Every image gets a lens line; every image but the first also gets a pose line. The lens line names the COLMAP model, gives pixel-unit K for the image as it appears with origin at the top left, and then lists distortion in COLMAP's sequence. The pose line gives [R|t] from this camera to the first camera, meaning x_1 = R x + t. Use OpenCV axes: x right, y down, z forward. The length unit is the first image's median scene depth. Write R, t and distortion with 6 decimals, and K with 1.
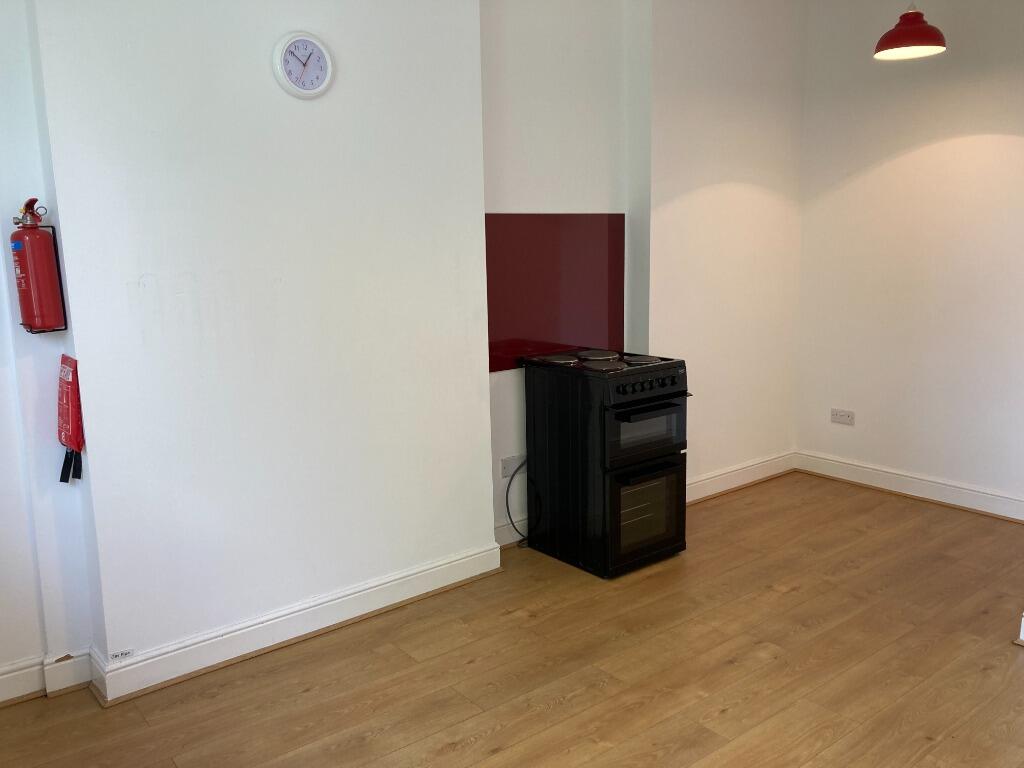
lens RADIAL K [[843.4, 0, 513.1], [0, 843.4, 385.8], [0, 0, 1]] dist [0.028123, -0.034094]
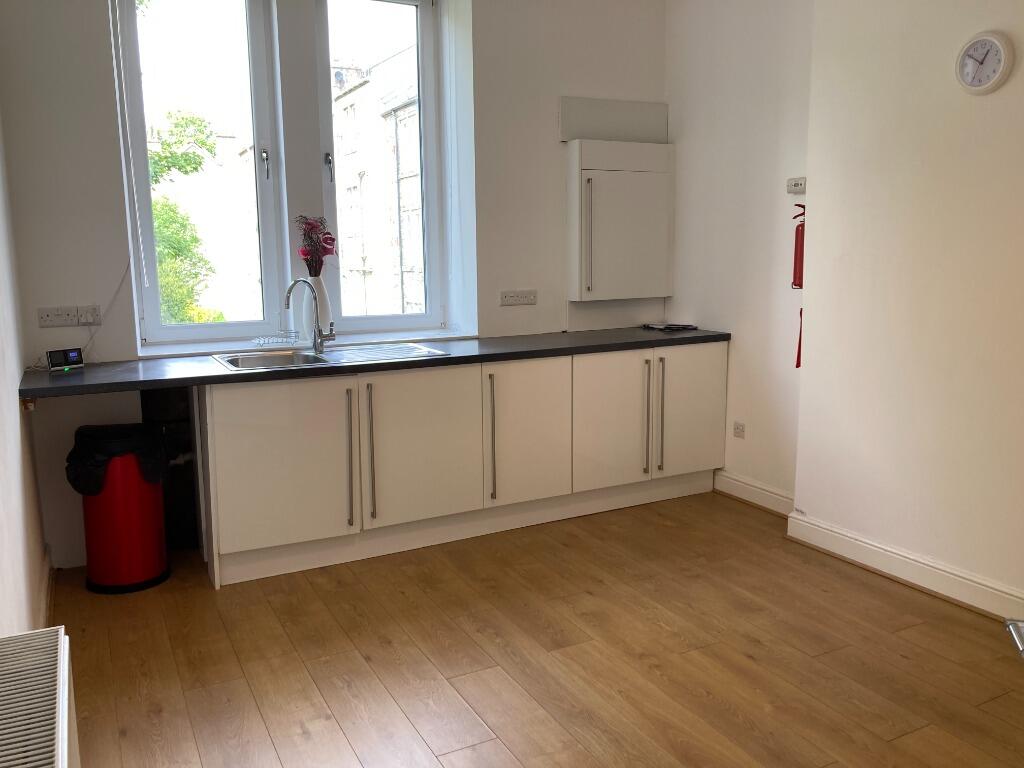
lens RADIAL K [[843.4, 0, 512.0], [0, 843.4, 382.4], [0, 0, 1]] dist [0.028123, -0.034094]
pose [[-0.184232, 0.179768, -0.966303, 0.982220], [-0.161158, 0.964301, 0.210122, -0.122320], [0.969581, 0.194439, -0.148684, 0.675455]]
